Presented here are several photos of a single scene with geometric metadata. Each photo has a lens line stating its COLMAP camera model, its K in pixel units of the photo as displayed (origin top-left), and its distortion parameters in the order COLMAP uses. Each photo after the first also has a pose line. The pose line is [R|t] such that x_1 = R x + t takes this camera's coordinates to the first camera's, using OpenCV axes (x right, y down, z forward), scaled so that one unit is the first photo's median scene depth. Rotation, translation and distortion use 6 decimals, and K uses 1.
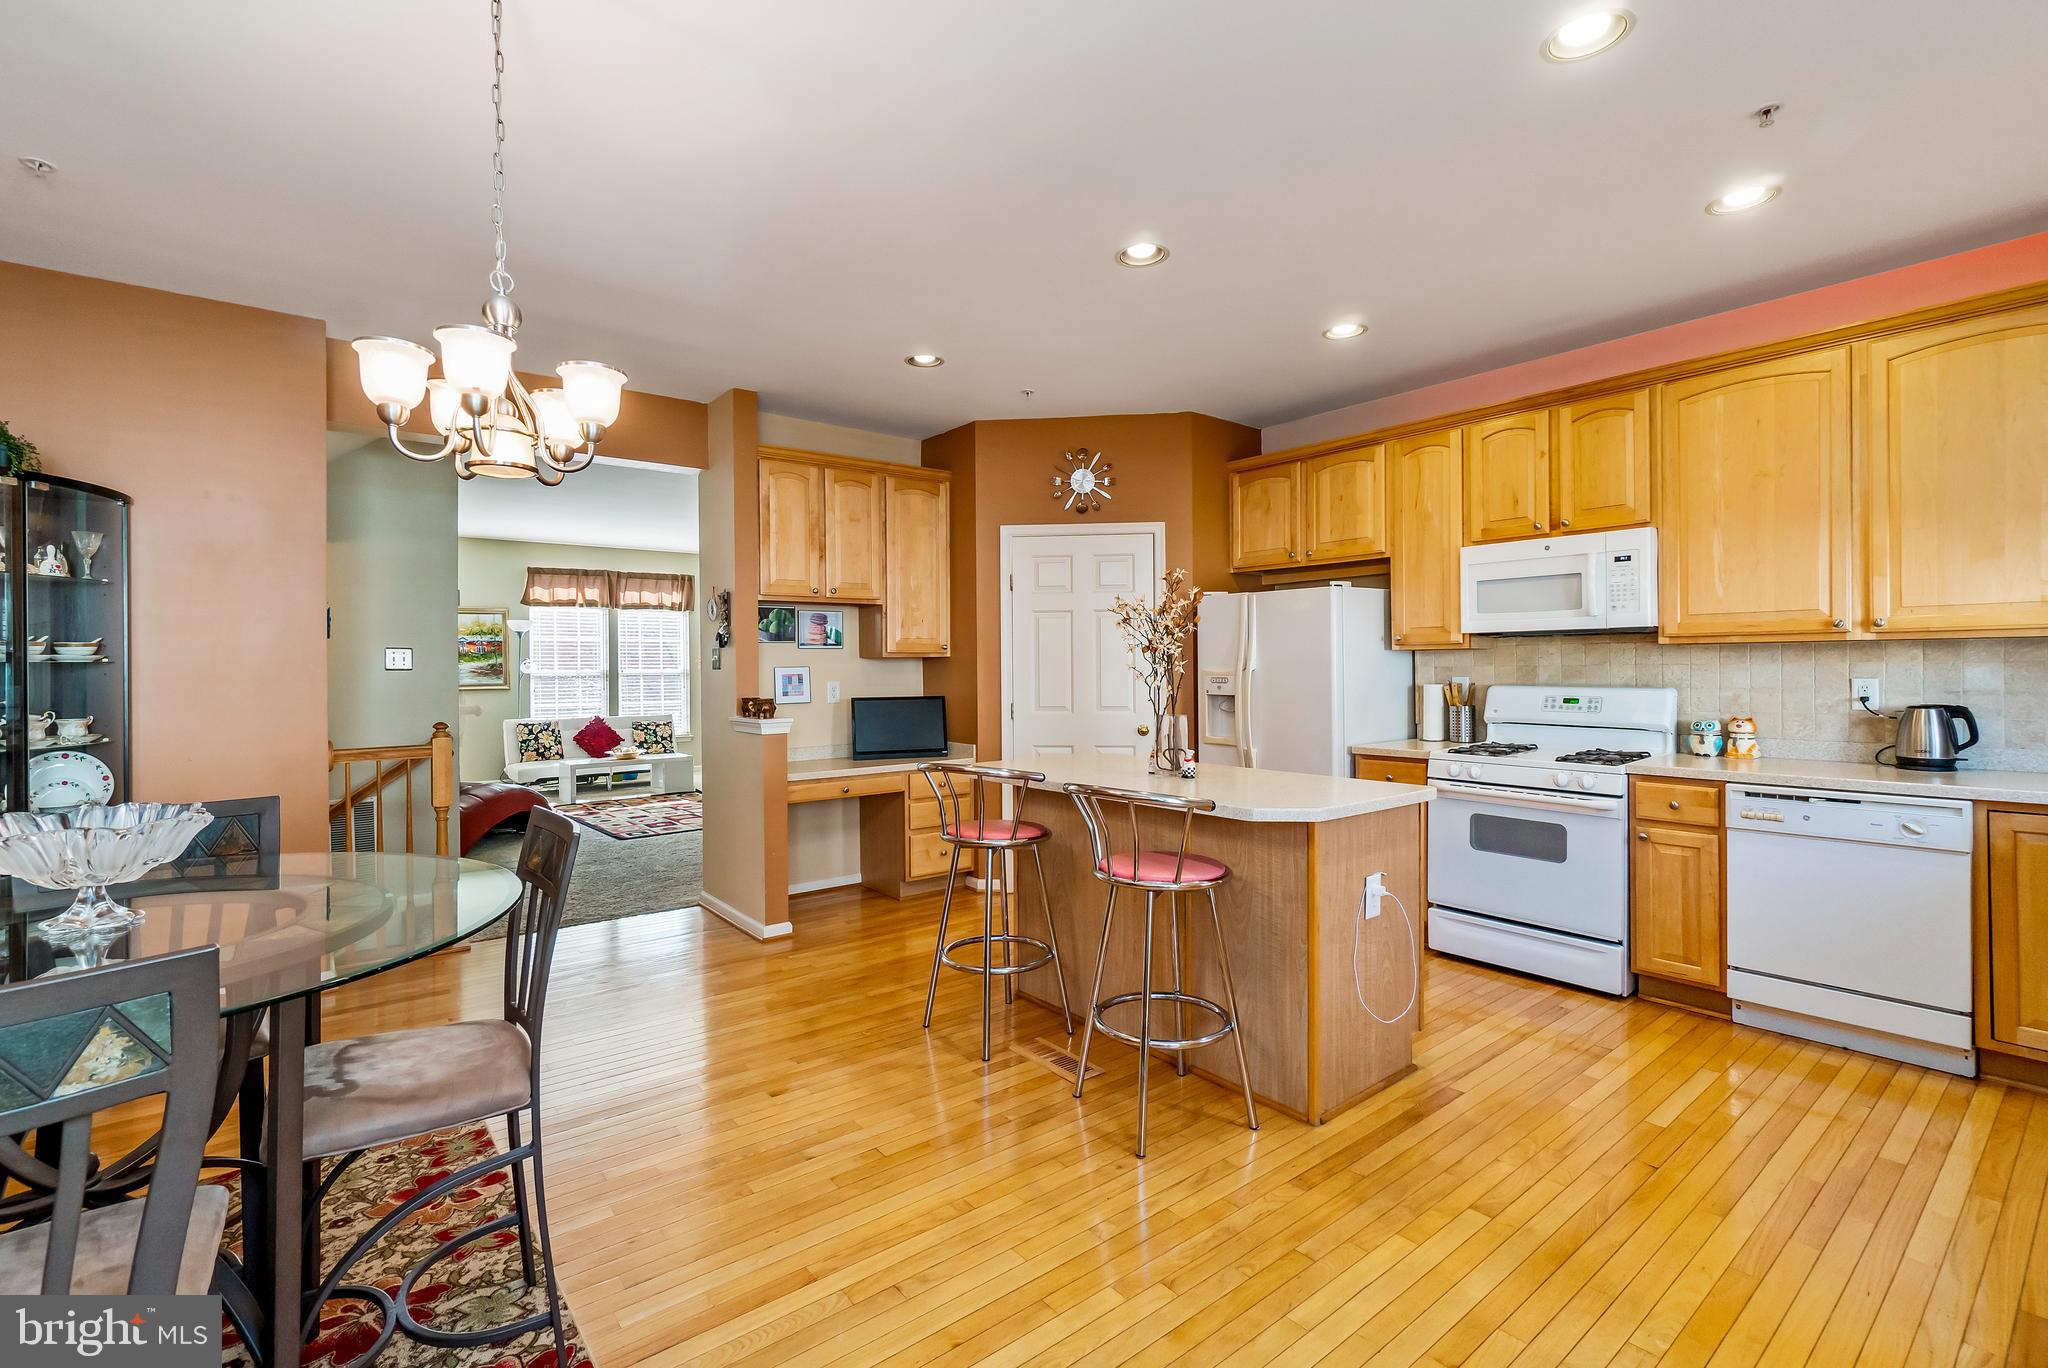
lens RADIAL K [[893.2, 0, 1009.4], [0, 893.2, 672.2], [0, 0, 1]] dist [-0.008333, 0.000480]
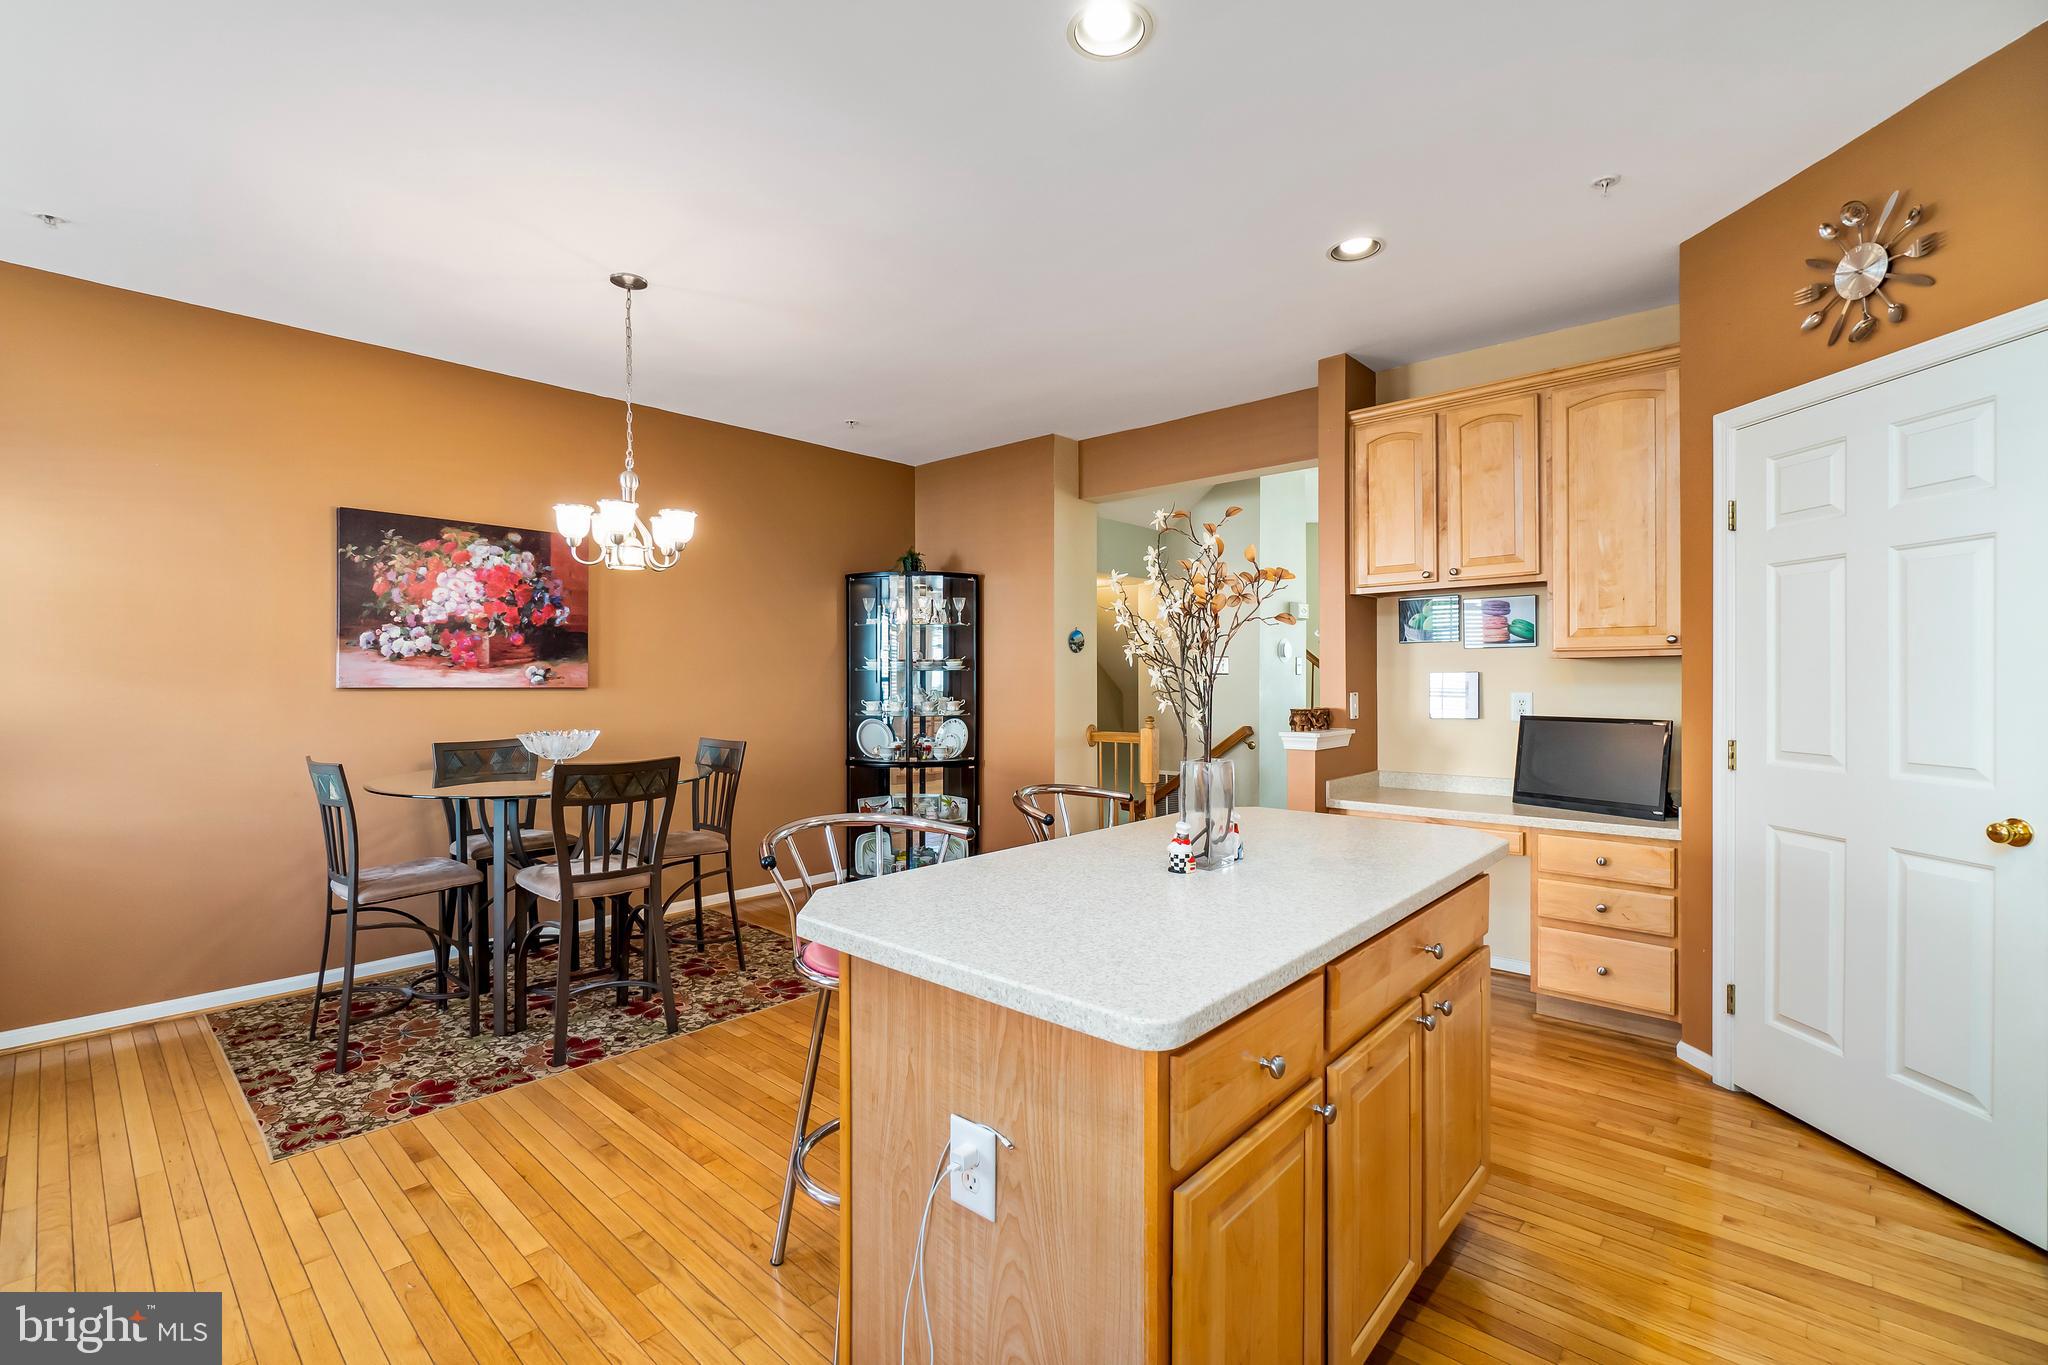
lens RADIAL K [[880.2, 0, 1016.1], [0, 880.2, 681.8], [0, 0, 1]] dist [-0.007841, 0.000028]
pose [[0.173420, 0.009172, -0.984805, 0.614472], [-0.001982, 0.999958, 0.008964, -0.006630], [0.984846, 0.000397, 0.173431, 0.664291]]
